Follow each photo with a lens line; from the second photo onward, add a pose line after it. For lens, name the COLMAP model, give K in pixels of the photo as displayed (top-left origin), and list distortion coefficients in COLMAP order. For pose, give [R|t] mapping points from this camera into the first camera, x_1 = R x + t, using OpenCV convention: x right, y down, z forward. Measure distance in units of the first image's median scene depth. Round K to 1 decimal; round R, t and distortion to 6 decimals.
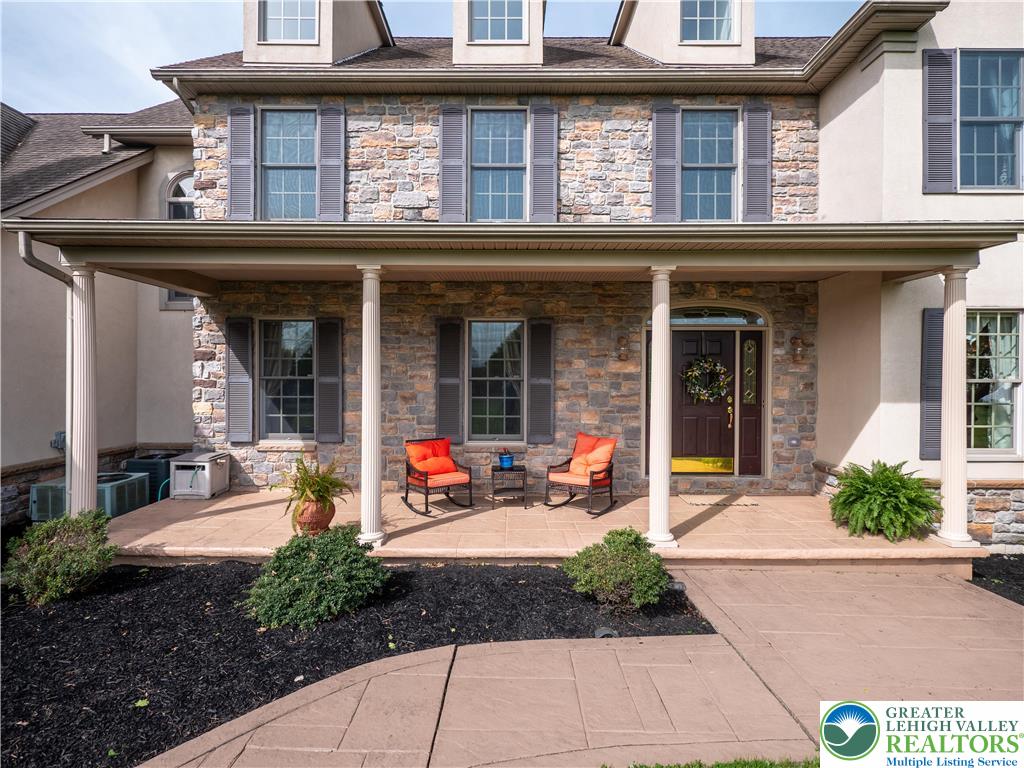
lens RADIAL K [[494.2, 0, 512.4], [0, 494.2, 375.4], [0, 0, 1]] dist [-0.001503, 0.000997]
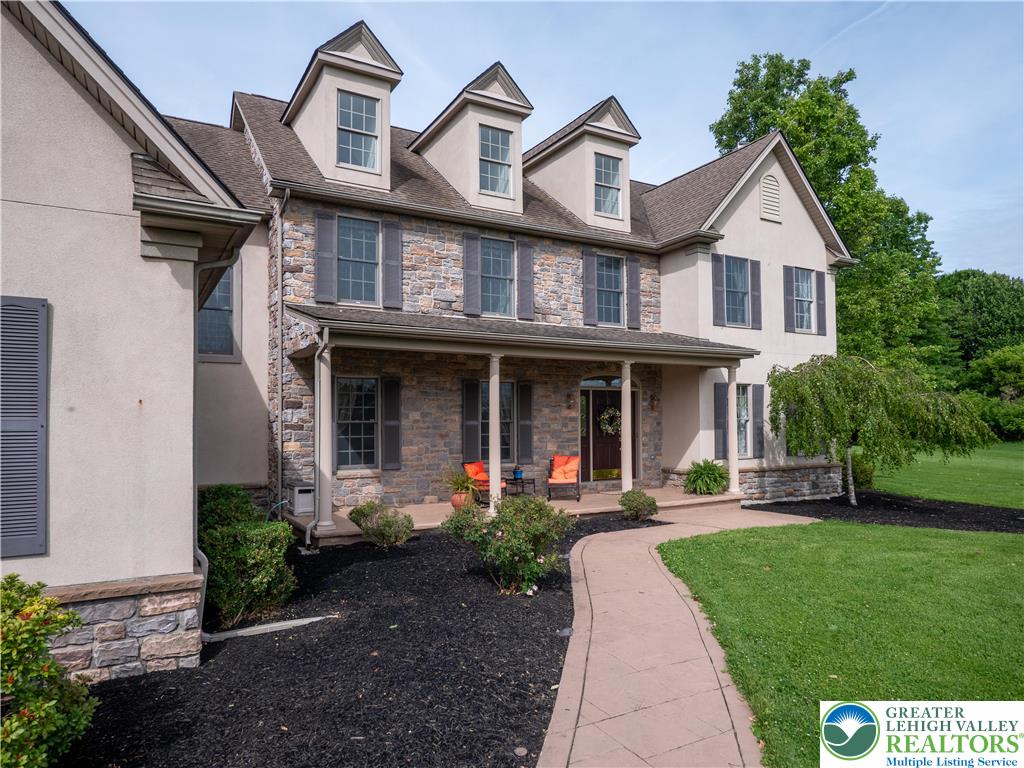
lens RADIAL K [[650.4, 0, 489.9], [0, 650.4, 403.6], [0, 0, 1]] dist [-0.009742, -0.004271]
pose [[0.874226, 0.004821, 0.485496, -0.997569], [0.011855, 0.999441, -0.031271, 0.014638], [-0.485375, 0.033093, 0.873680, -0.680976]]
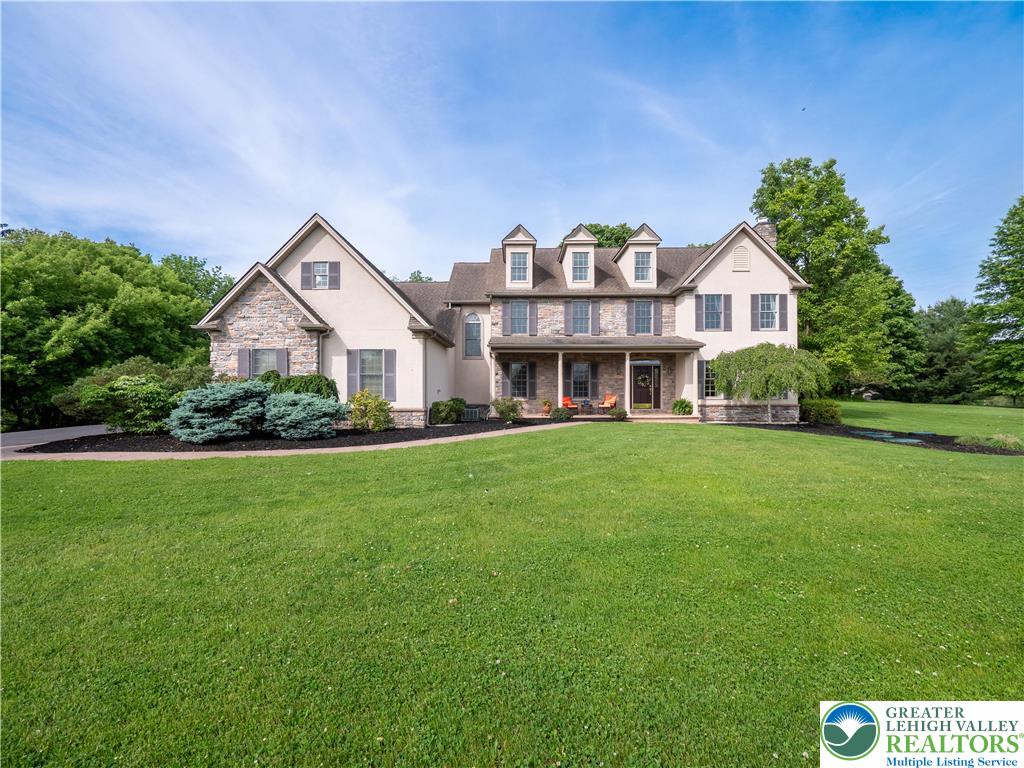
lens RADIAL K [[434.6, 0, 509.5], [0, 434.6, 390.4], [0, 0, 1]] dist [0.004103, 0.000343]
pose [[0.999845, -0.004026, -0.017141, -0.477597], [0.003761, 0.999874, -0.015453, 0.121546], [0.017201, 0.015386, 0.999734, -2.011985]]
